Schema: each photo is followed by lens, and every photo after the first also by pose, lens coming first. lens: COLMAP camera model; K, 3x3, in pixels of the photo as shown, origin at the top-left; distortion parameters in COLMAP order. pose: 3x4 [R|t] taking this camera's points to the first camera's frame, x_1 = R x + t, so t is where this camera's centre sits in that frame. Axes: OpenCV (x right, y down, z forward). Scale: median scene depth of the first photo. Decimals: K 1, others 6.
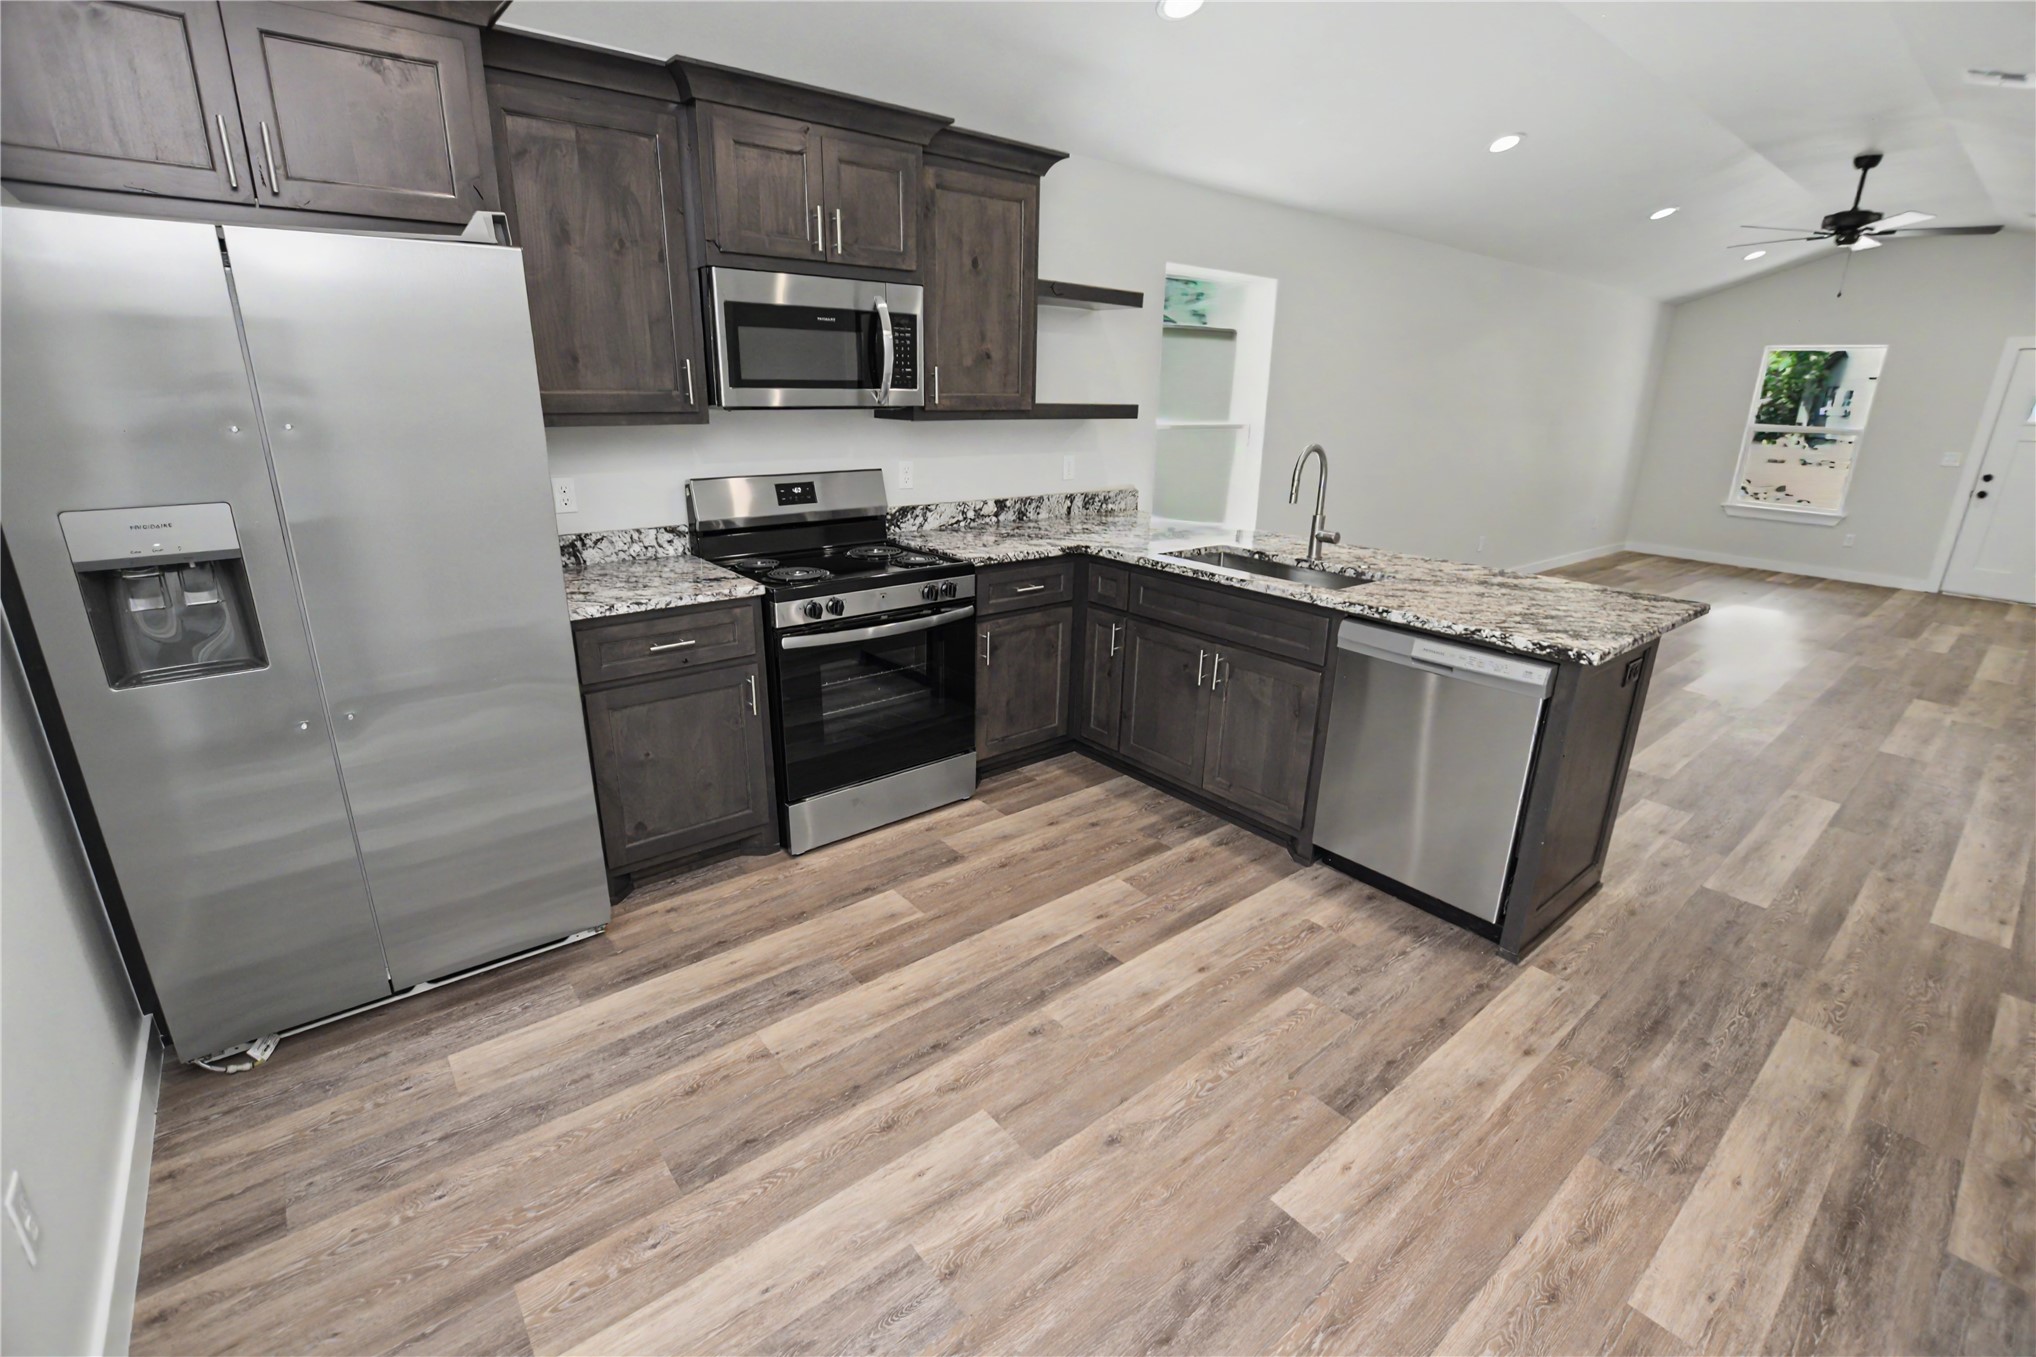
lens RADIAL K [[896.5, 0, 1020.0], [0, 896.5, 680.8], [0, 0, 1]] dist [-0.039128, 0.007438]
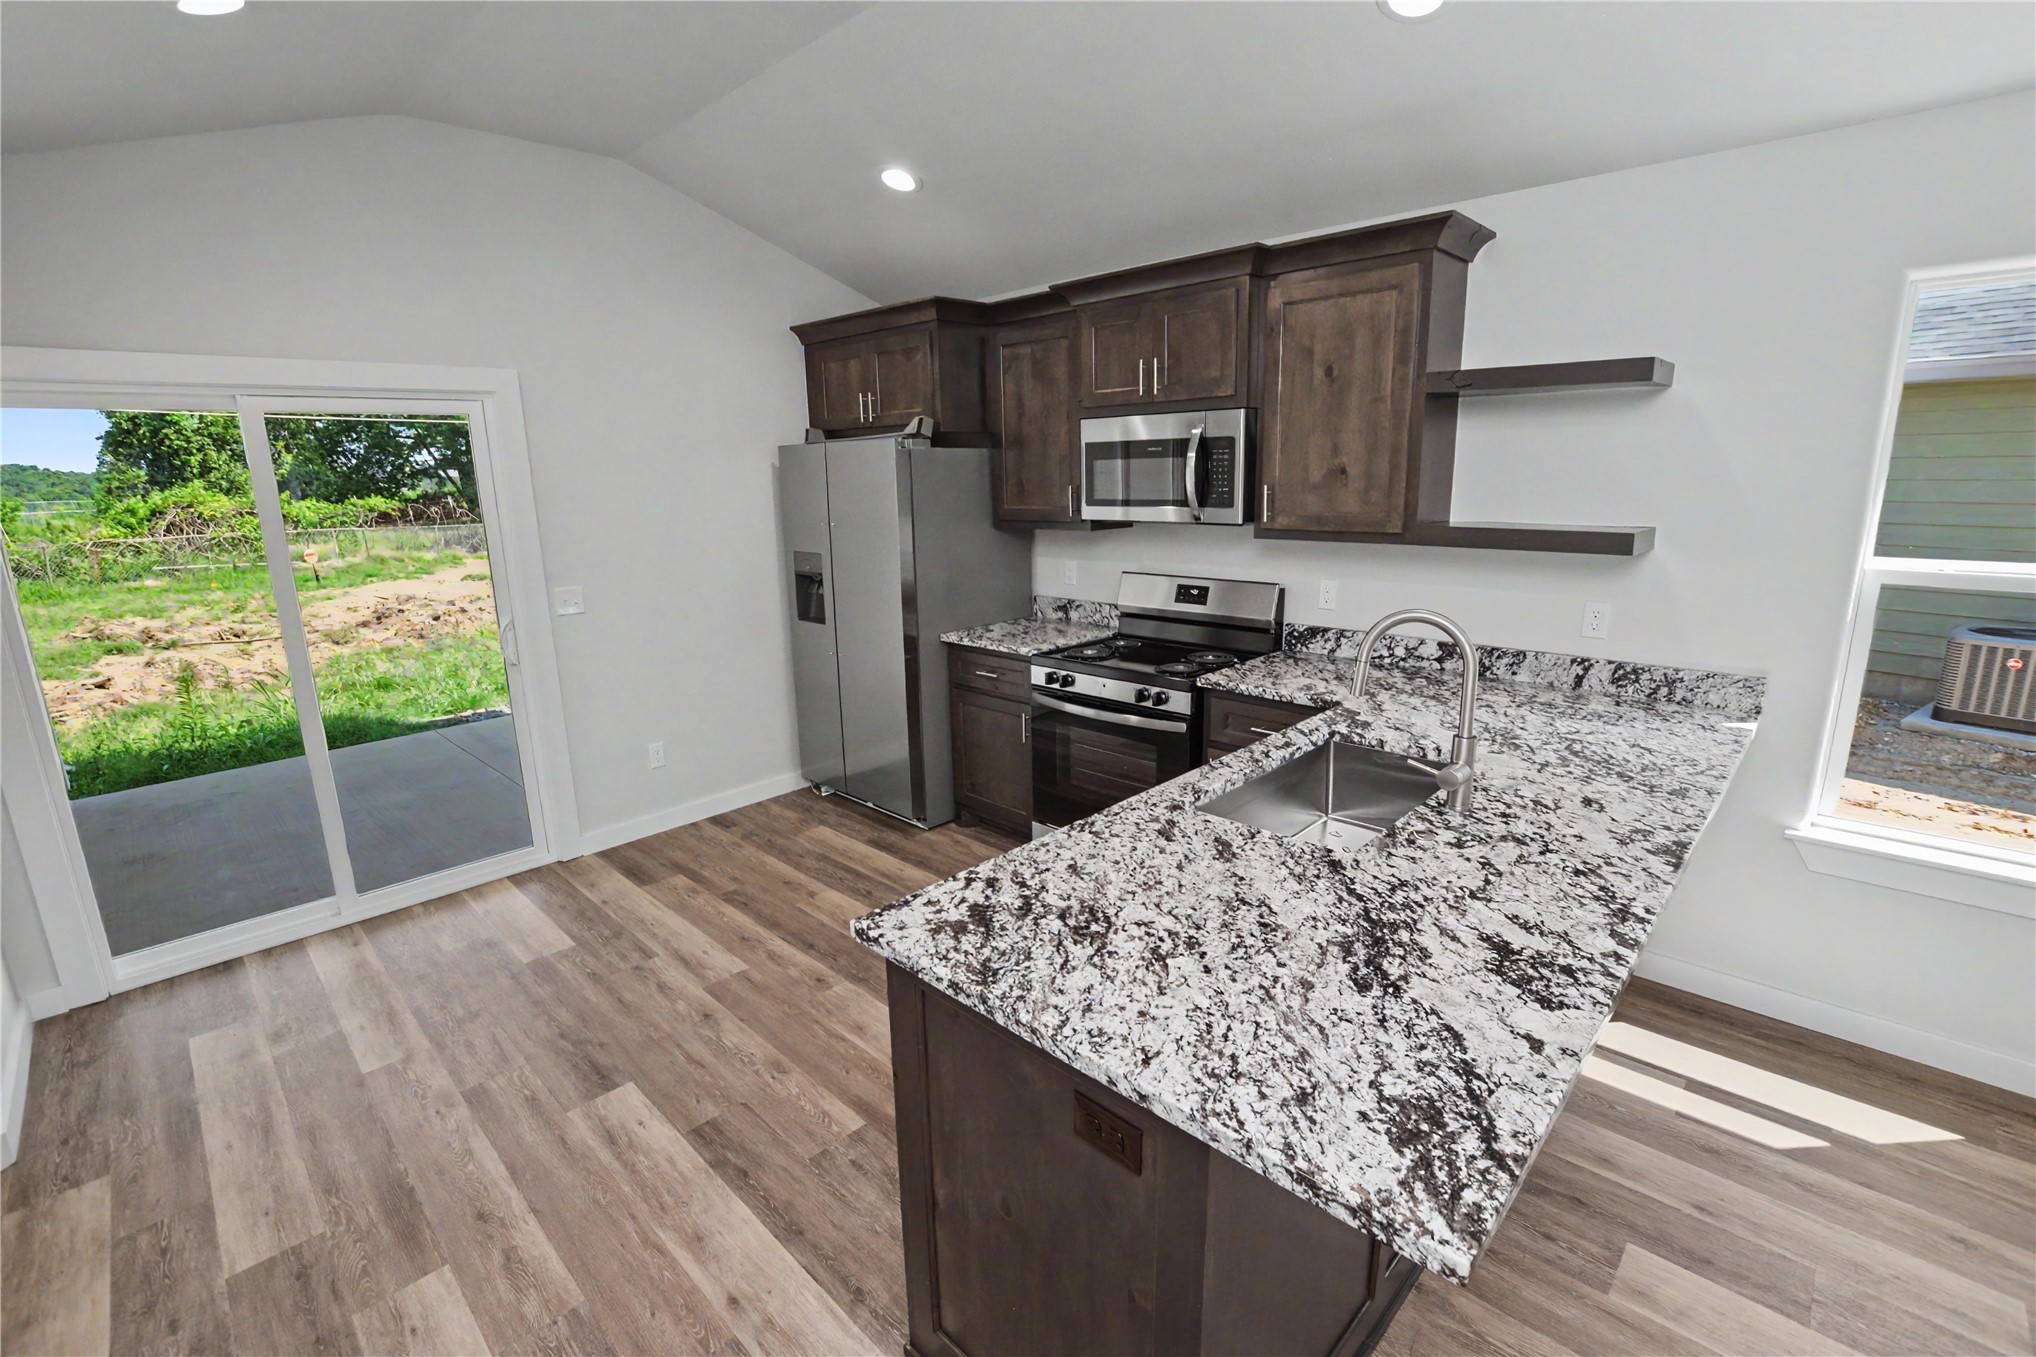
lens RADIAL K [[896.5, 0, 1020.0], [0, 896.5, 680.8], [0, 0, 1]] dist [-0.039128, 0.007438]
pose [[0.110375, 0.207135, -0.972066, 0.907880], [-0.289131, 0.942434, 0.167991, -0.249693], [0.950905, 0.262512, 0.163910, 0.675811]]
